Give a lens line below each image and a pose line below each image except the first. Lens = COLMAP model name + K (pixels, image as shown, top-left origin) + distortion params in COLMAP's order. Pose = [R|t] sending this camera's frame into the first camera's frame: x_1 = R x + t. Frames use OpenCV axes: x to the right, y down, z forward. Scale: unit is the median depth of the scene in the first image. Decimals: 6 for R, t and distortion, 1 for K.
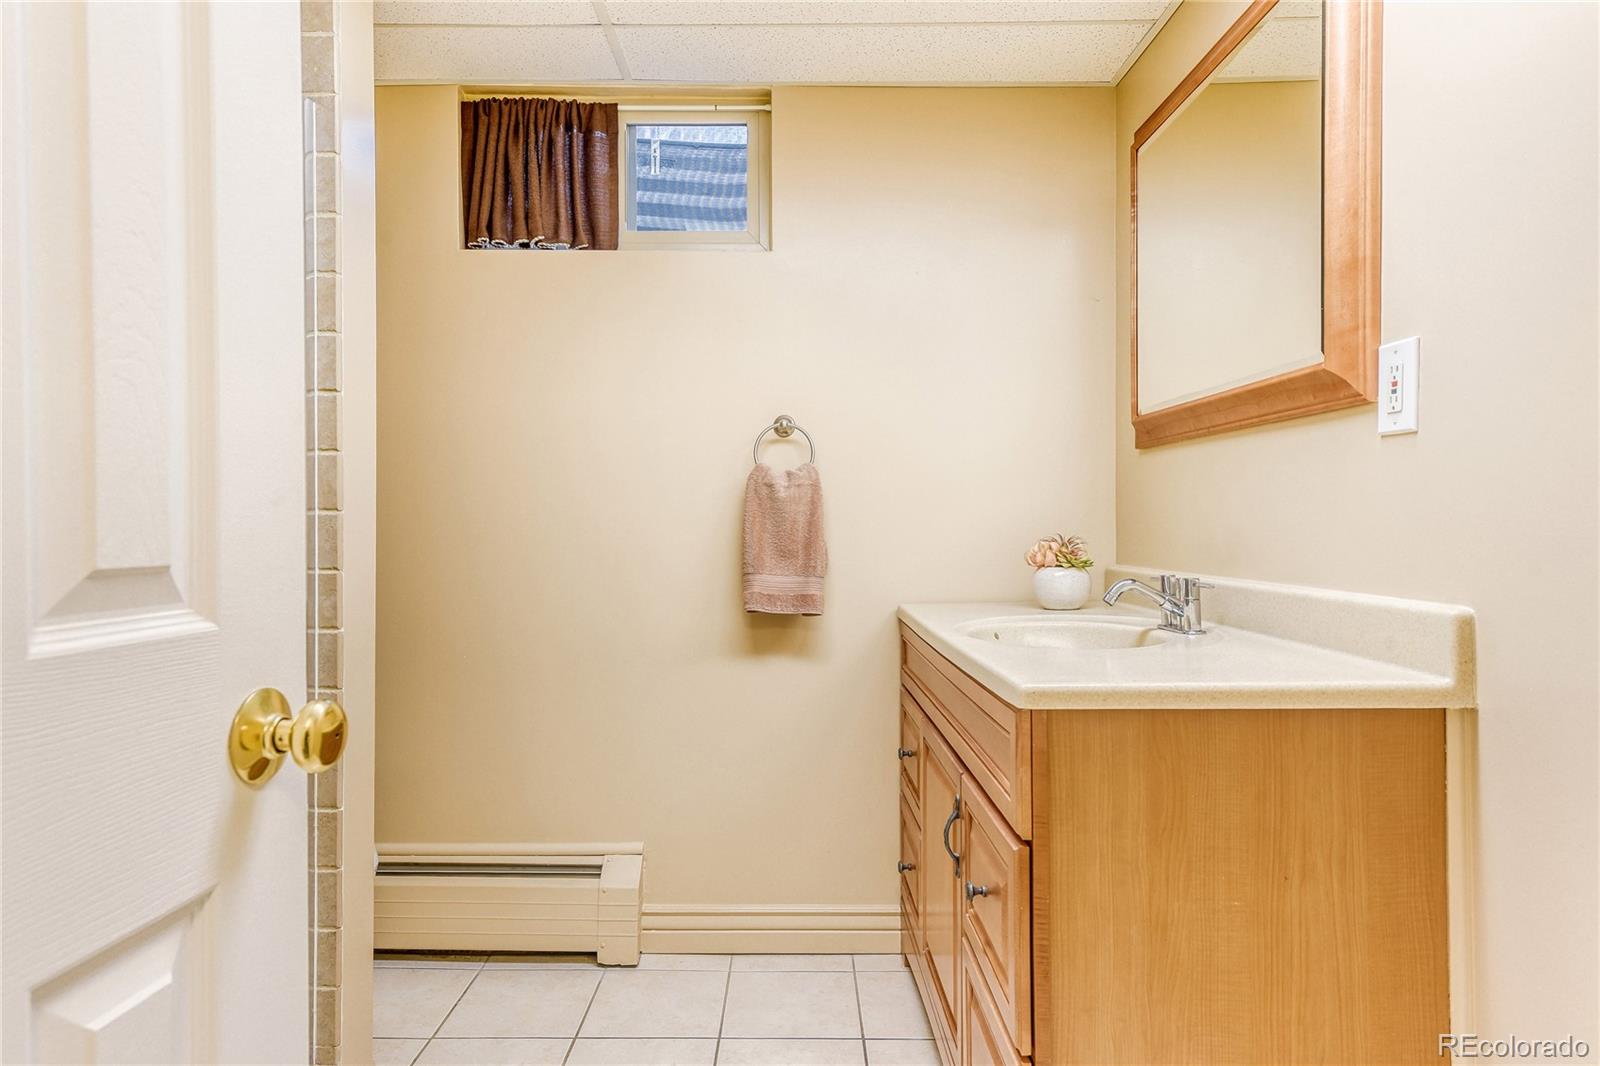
lens RADIAL K [[978.1, 0, 800.0], [0, 978.1, 532.0], [0, 0, 1]] dist [0.039906, 0.000885]
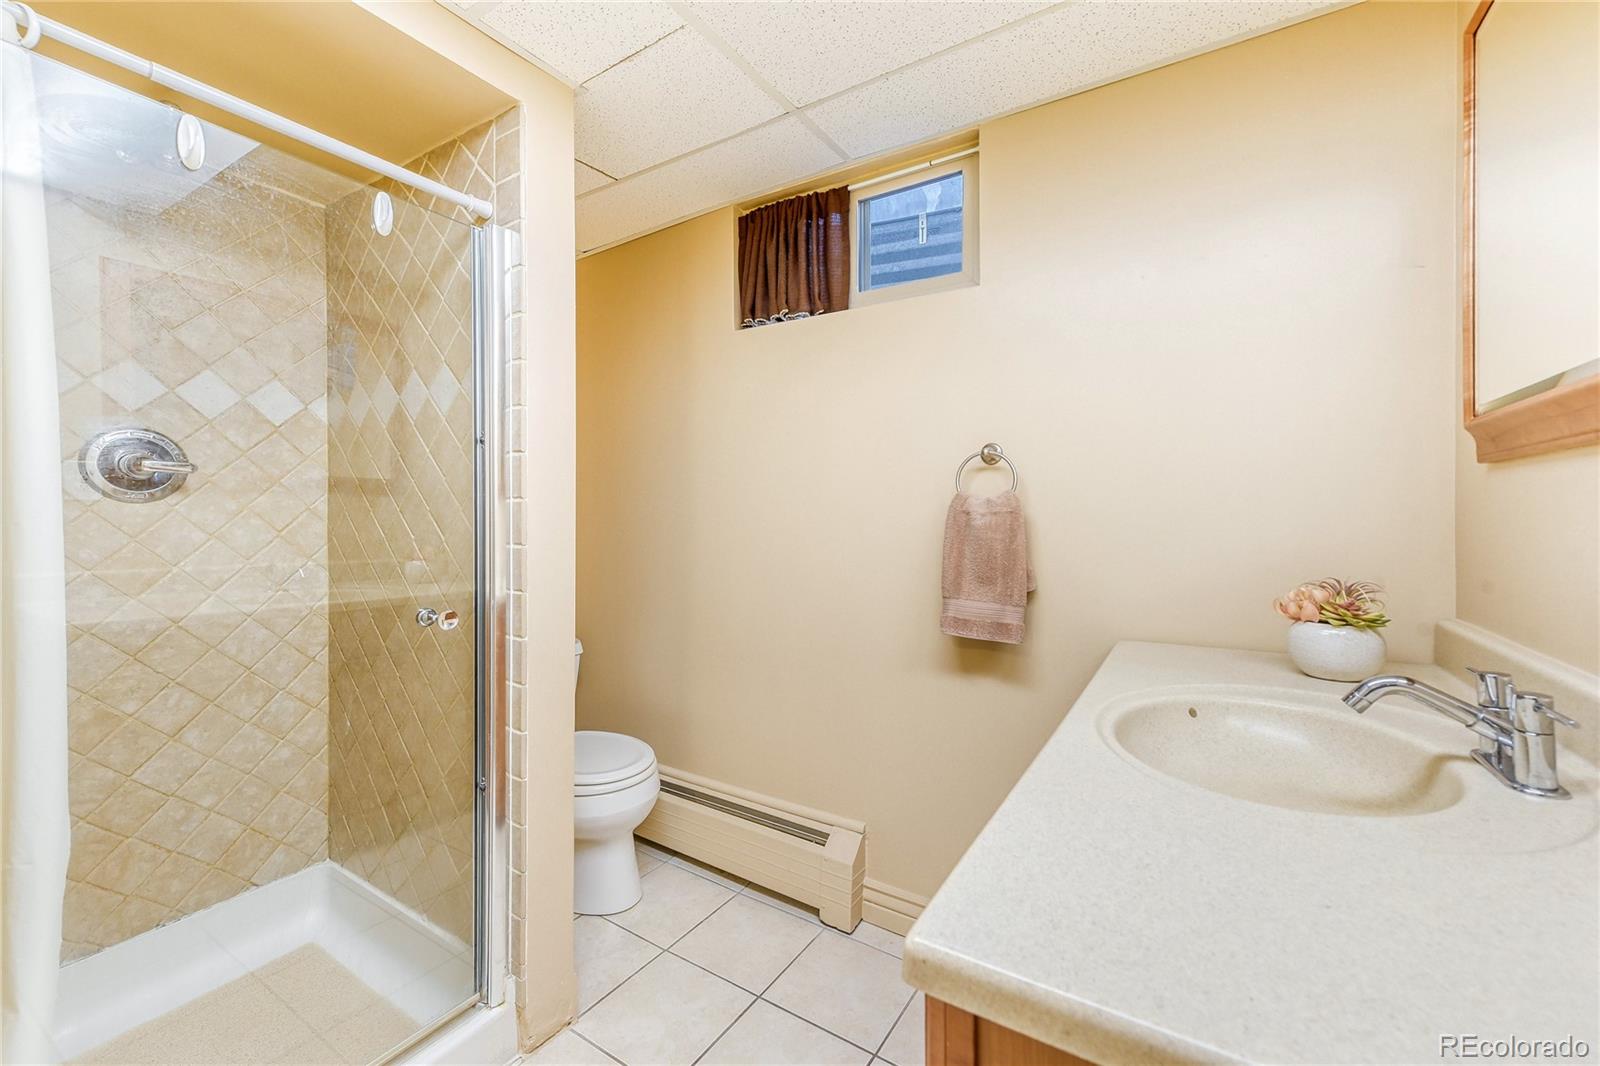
lens RADIAL K [[642.8, 0, 793.4], [0, 642.8, 517.0], [0, 0, 1]] dist [0.013535, 0.000555]
pose [[0.832151, 0.007711, -0.554495, 0.190206], [-0.009926, 0.999950, -0.000992, -0.040525], [0.554460, 0.006329, 0.832186, 0.335351]]
